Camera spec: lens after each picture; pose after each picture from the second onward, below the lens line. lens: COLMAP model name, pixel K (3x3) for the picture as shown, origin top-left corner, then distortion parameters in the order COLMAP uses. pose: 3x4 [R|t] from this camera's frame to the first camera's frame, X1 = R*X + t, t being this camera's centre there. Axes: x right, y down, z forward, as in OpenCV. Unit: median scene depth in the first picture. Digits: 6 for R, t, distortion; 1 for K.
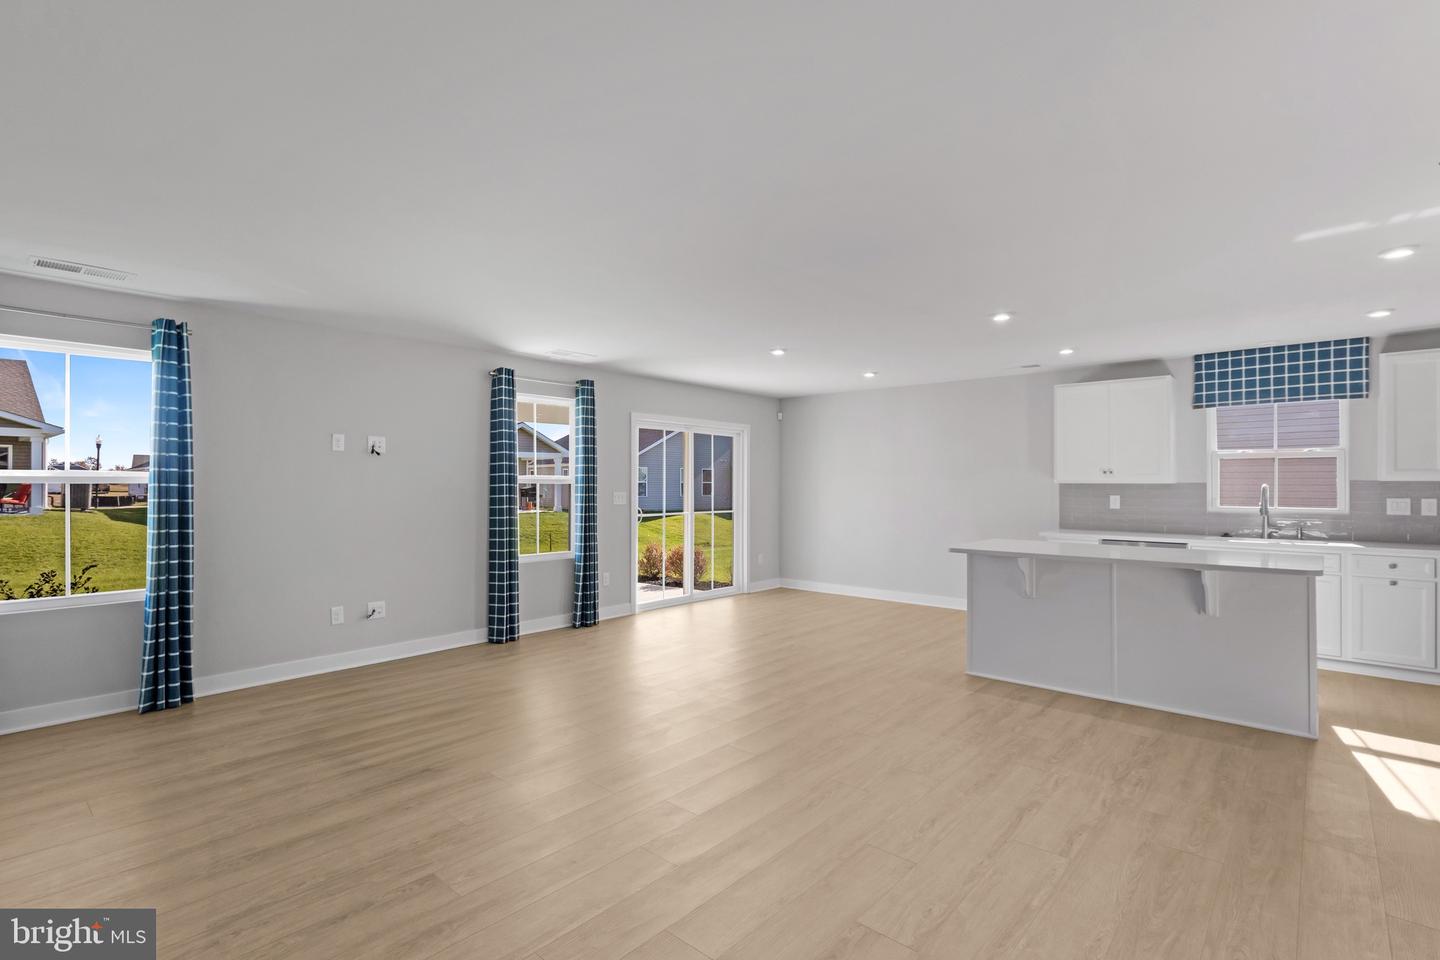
lens RADIAL K [[681.3, 0, 716.8], [0, 681.3, 481.8], [0, 0, 1]] dist [-0.000088, -0.000077]
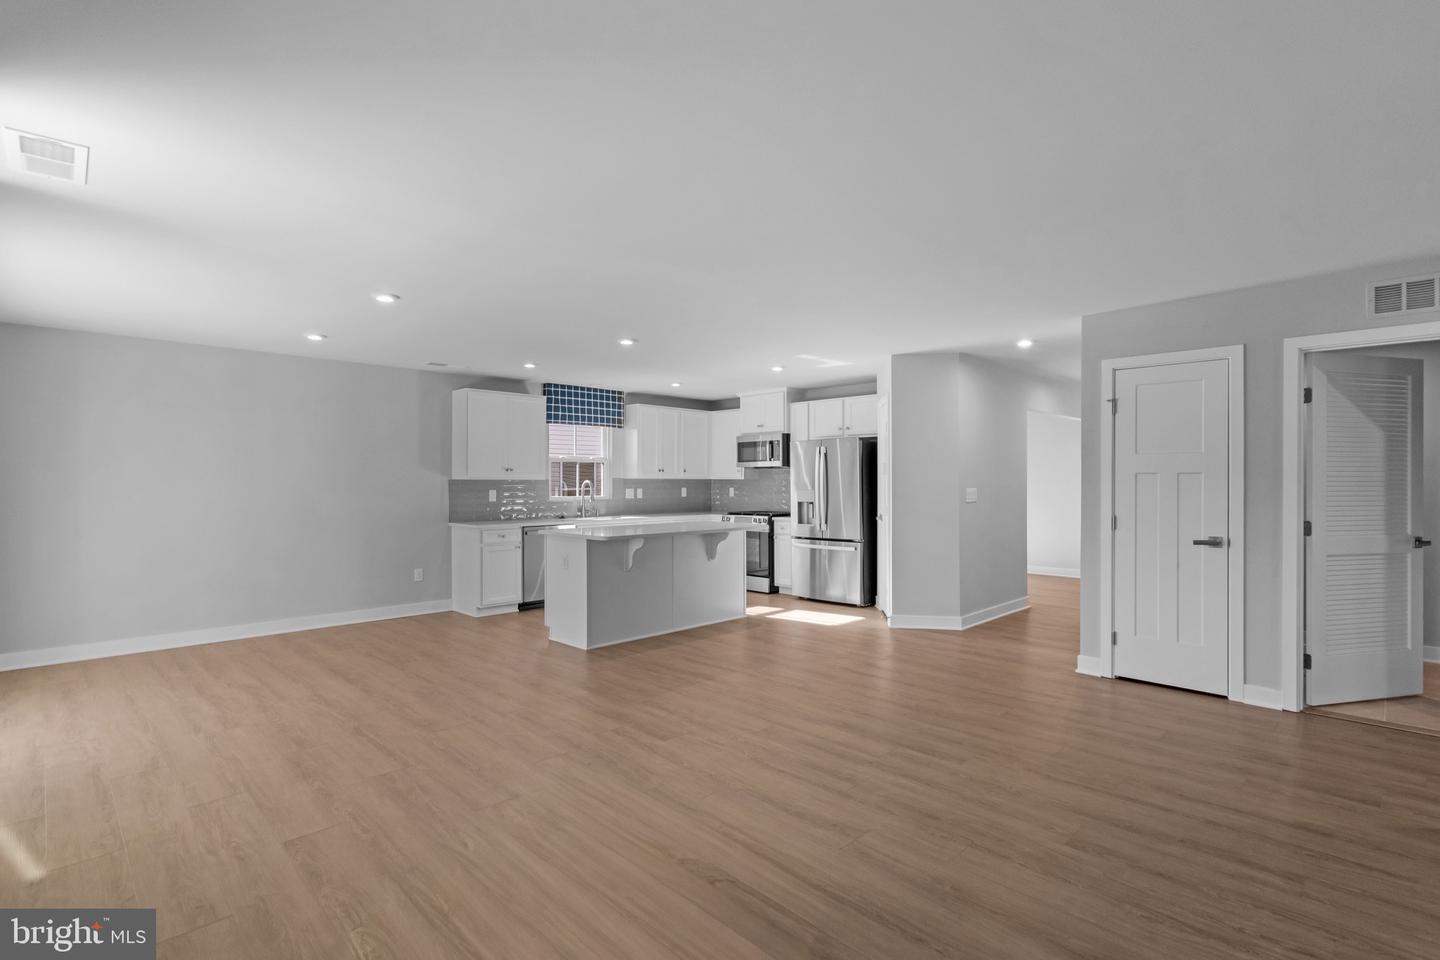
lens RADIAL K [[681.3, 0, 716.8], [0, 681.3, 481.8], [0, 0, 1]] dist [-0.000088, -0.000077]
pose [[0.060029, 0.000118, 0.998197, -0.689702], [-0.004166, 0.999991, 0.000132, 0.005682], [-0.998188, -0.004167, 0.060029, 0.675636]]
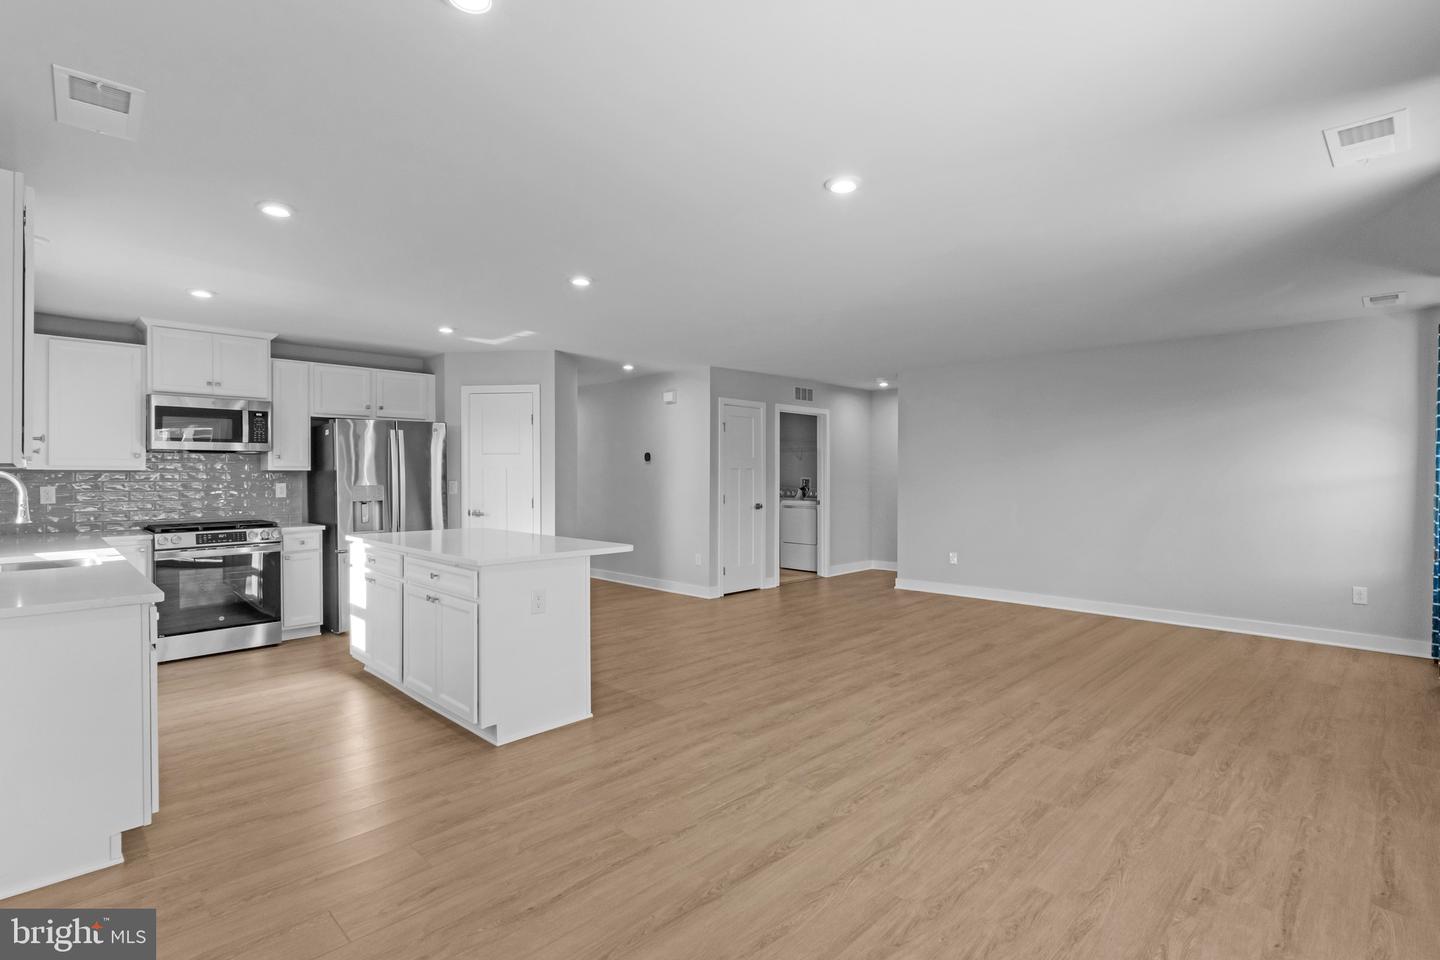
lens RADIAL K [[681.3, 0, 716.8], [0, 681.3, 481.8], [0, 0, 1]] dist [-0.000088, -0.000077]
pose [[-0.998295, 0.002020, 0.058342, 0.169419], [0.002276, 0.999988, 0.004327, 0.013365], [-0.058333, 0.004452, -0.998287, 1.651603]]
